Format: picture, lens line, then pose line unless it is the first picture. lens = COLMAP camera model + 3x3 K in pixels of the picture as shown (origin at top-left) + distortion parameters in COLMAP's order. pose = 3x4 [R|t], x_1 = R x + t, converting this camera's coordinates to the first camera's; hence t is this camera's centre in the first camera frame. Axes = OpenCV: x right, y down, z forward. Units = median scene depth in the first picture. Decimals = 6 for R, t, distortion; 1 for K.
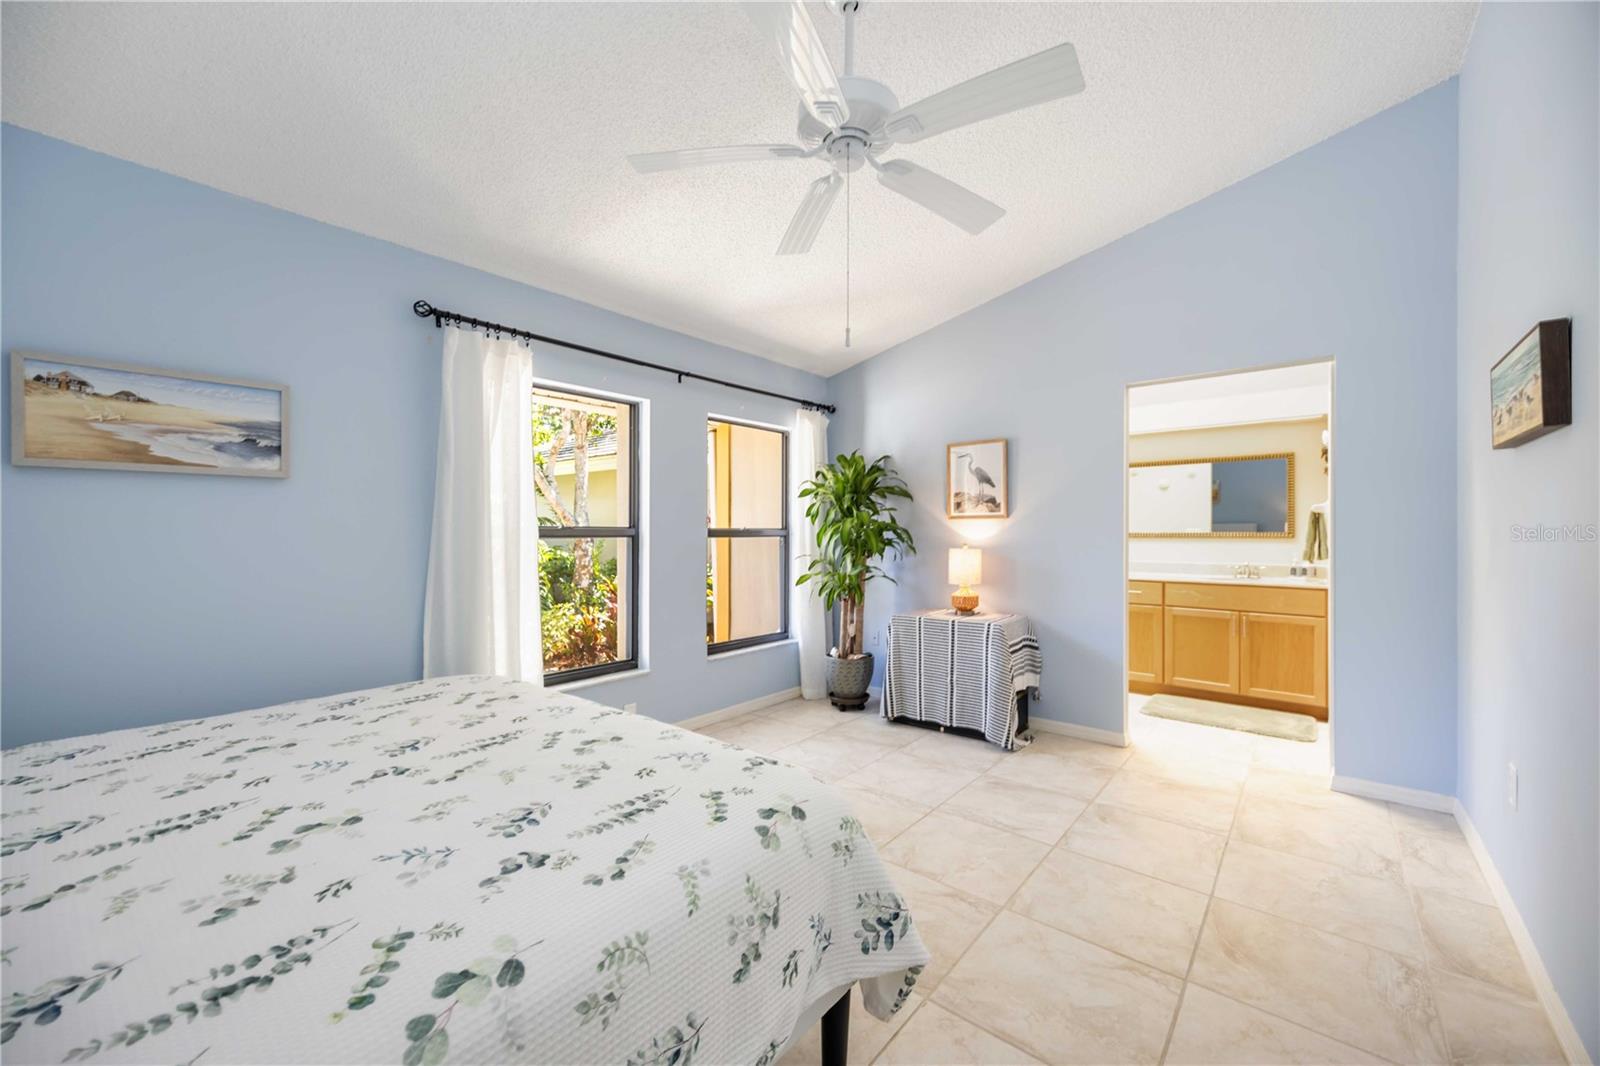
lens RADIAL K [[621.8, 0, 800.0], [0, 621.8, 533.0], [0, 0, 1]] dist [-0.006451, 0.000099]
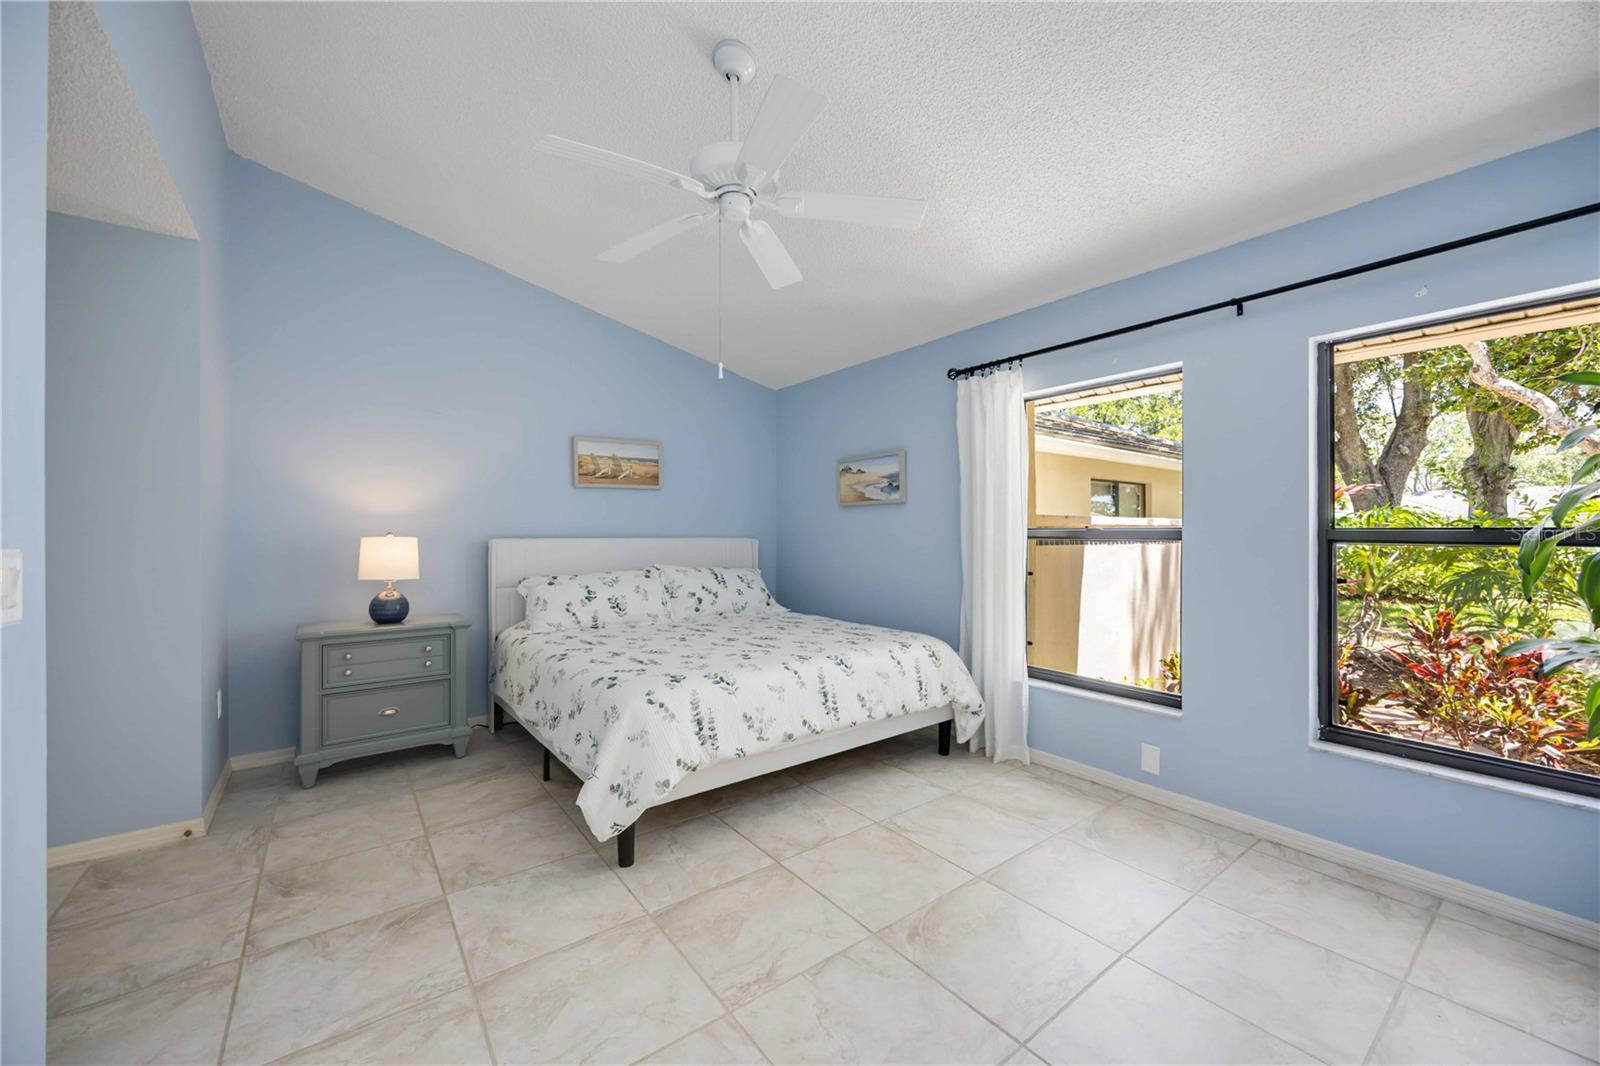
lens RADIAL K [[621.8, 0, 800.0], [0, 621.8, 533.0], [0, 0, 1]] dist [-0.006451, 0.000099]
pose [[-0.233710, 0.002174, -0.972304, 0.981365], [-0.001094, 0.999996, 0.002499, -0.007163], [0.972306, 0.001648, -0.233706, 1.165049]]
